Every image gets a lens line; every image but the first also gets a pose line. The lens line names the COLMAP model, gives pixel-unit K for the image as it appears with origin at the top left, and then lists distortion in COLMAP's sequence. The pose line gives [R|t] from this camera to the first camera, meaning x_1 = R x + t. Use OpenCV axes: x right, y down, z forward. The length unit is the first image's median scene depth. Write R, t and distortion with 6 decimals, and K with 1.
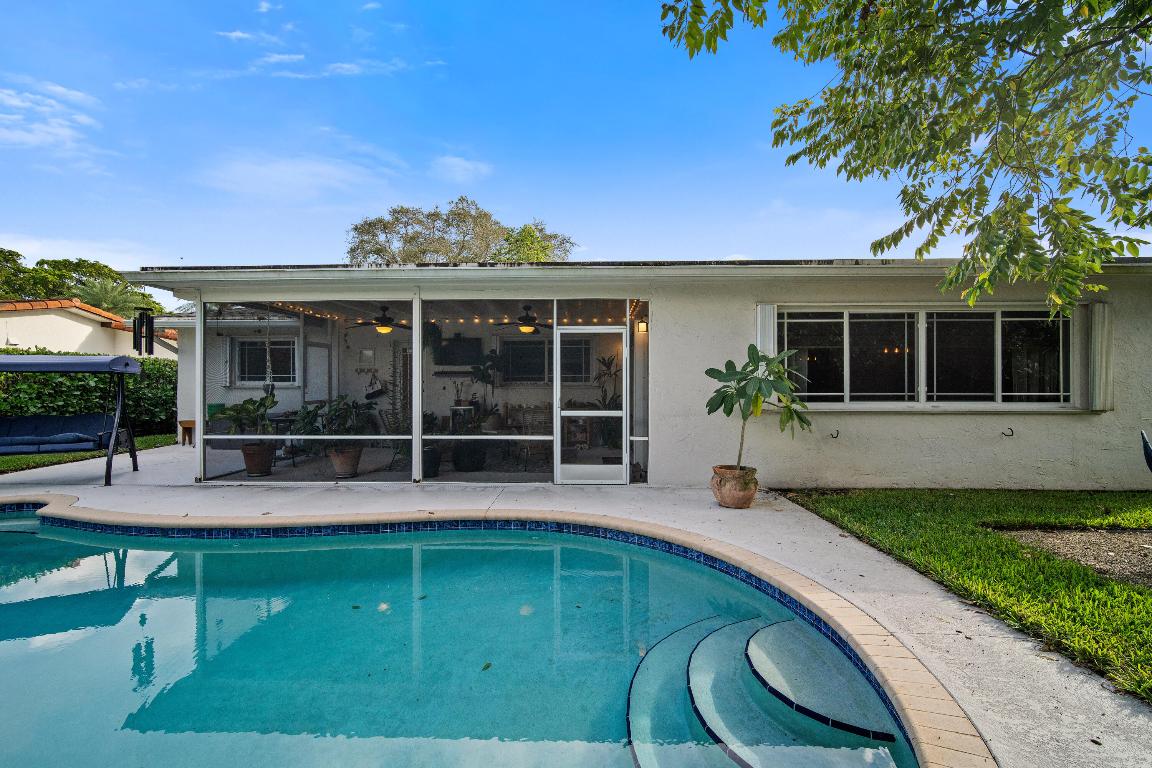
lens RADIAL K [[497.2, 0, 576.0], [0, 497.2, 384.0], [0, 0, 1]] dist [0.003431, 0.000094]
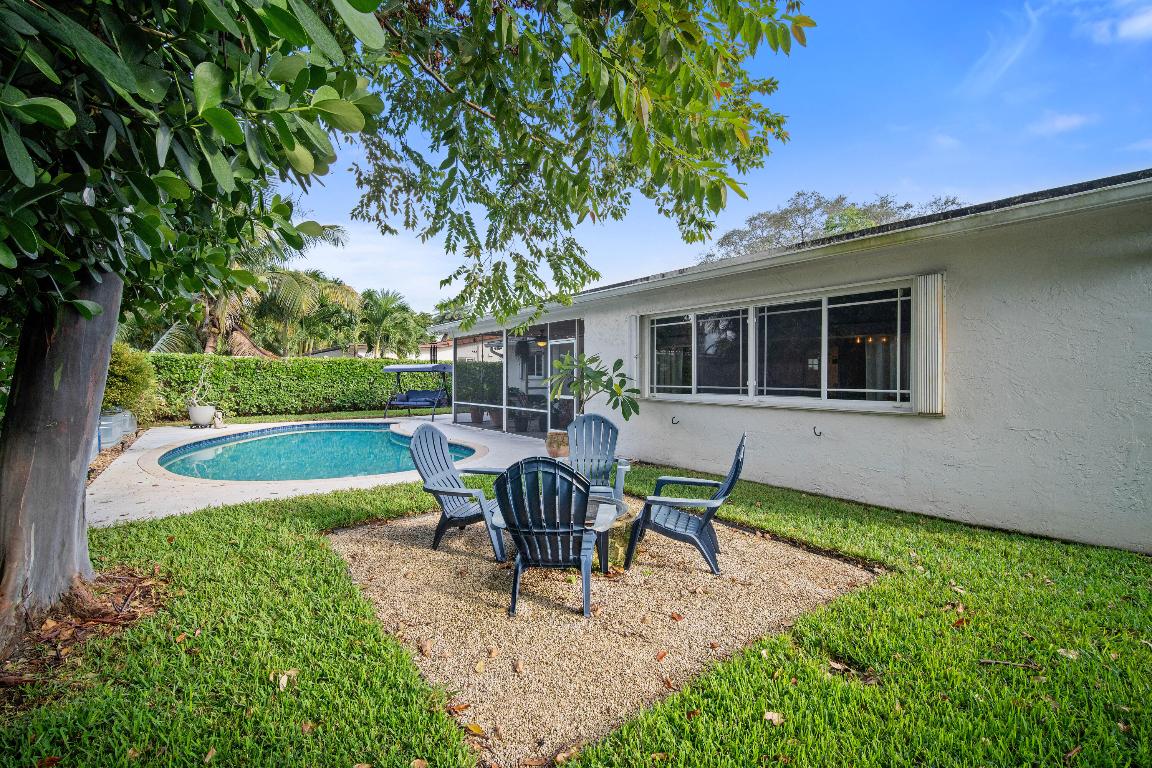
lens RADIAL K [[497.2, 0, 576.0], [0, 497.2, 384.0], [0, 0, 1]] dist [0.003431, 0.000094]
pose [[0.638738, 0.012492, -0.769323, 1.244413], [0.009655, 0.999659, 0.024248, -0.016404], [0.769363, -0.022916, 0.638400, 0.074318]]
